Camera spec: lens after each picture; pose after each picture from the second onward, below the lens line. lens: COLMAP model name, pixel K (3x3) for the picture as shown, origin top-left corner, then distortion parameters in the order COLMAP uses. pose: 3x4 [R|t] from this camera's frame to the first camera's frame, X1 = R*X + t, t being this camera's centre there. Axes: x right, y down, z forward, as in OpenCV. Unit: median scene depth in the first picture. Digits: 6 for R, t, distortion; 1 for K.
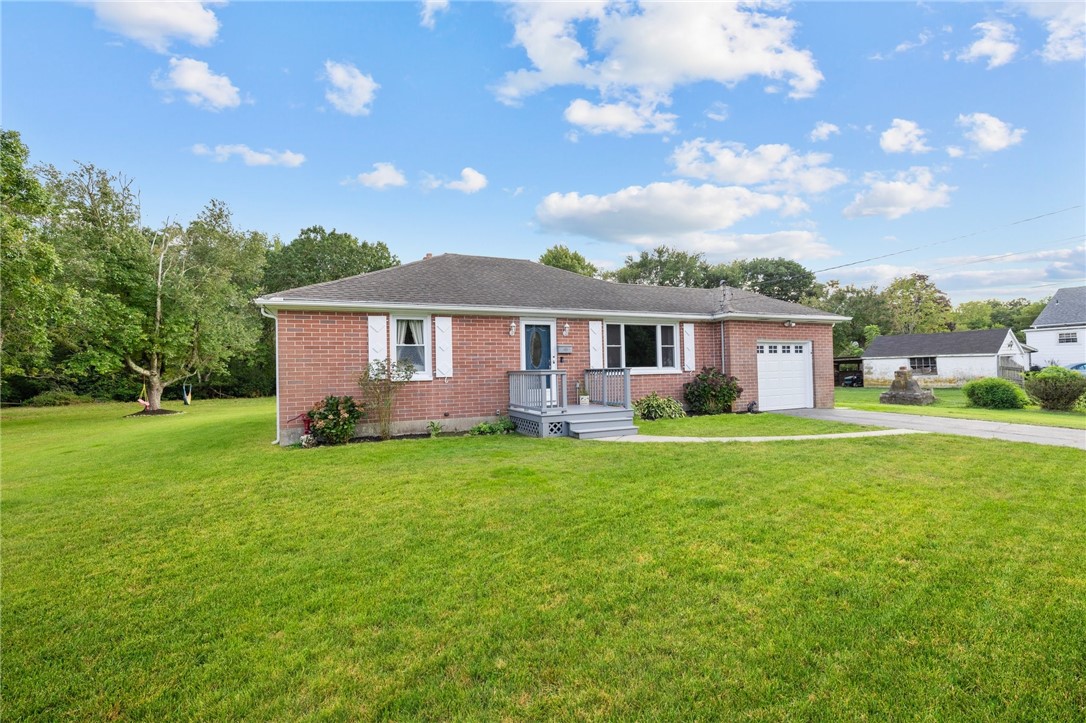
lens RADIAL K [[463.4, 0, 541.9], [0, 463.4, 356.8], [0, 0, 1]] dist [-0.000462, -0.000157]
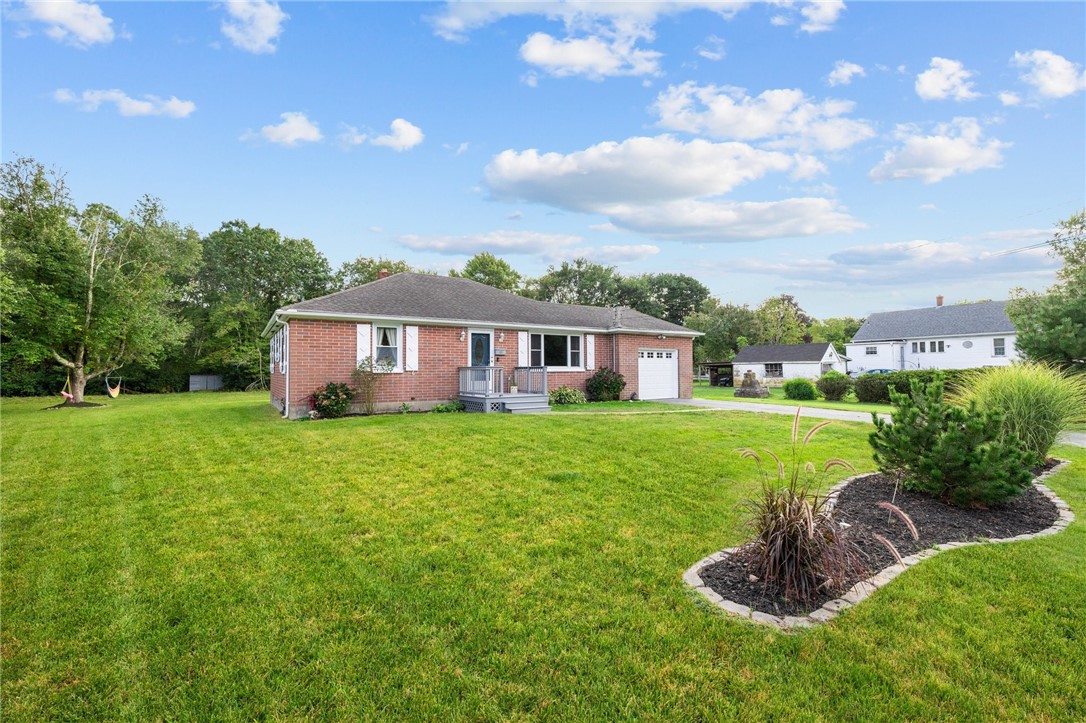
lens RADIAL K [[463.4, 0, 547.2], [0, 463.4, 355.5], [0, 0, 1]] dist [-0.000462, -0.000157]
pose [[0.983431, 0.021239, 0.180034, -0.052250], [-0.020349, 0.999770, -0.006787, 0.000578], [-0.180137, 0.003011, 0.983637, -0.315129]]
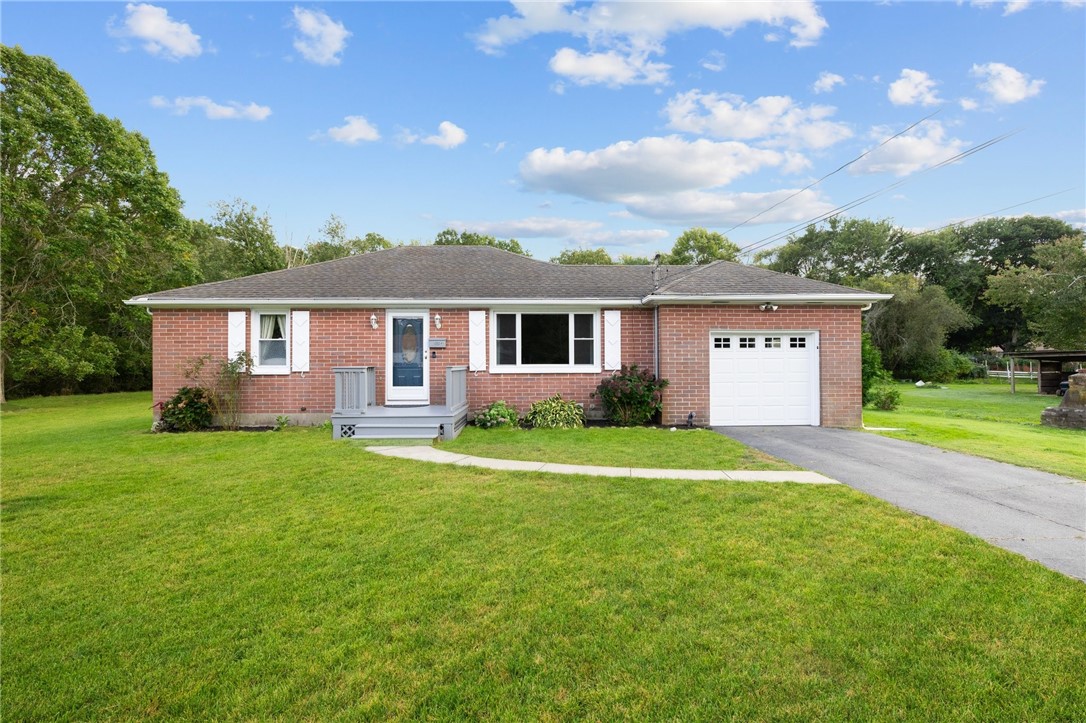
lens RADIAL K [[463.4, 0, 544.1], [0, 463.4, 356.8], [0, 0, 1]] dist [-0.000462, -0.000157]
pose [[0.926333, 0.011620, -0.376526, 0.509085], [-0.003889, 0.999766, 0.021288, -0.008573], [0.376686, -0.018255, 0.926161, 0.214789]]
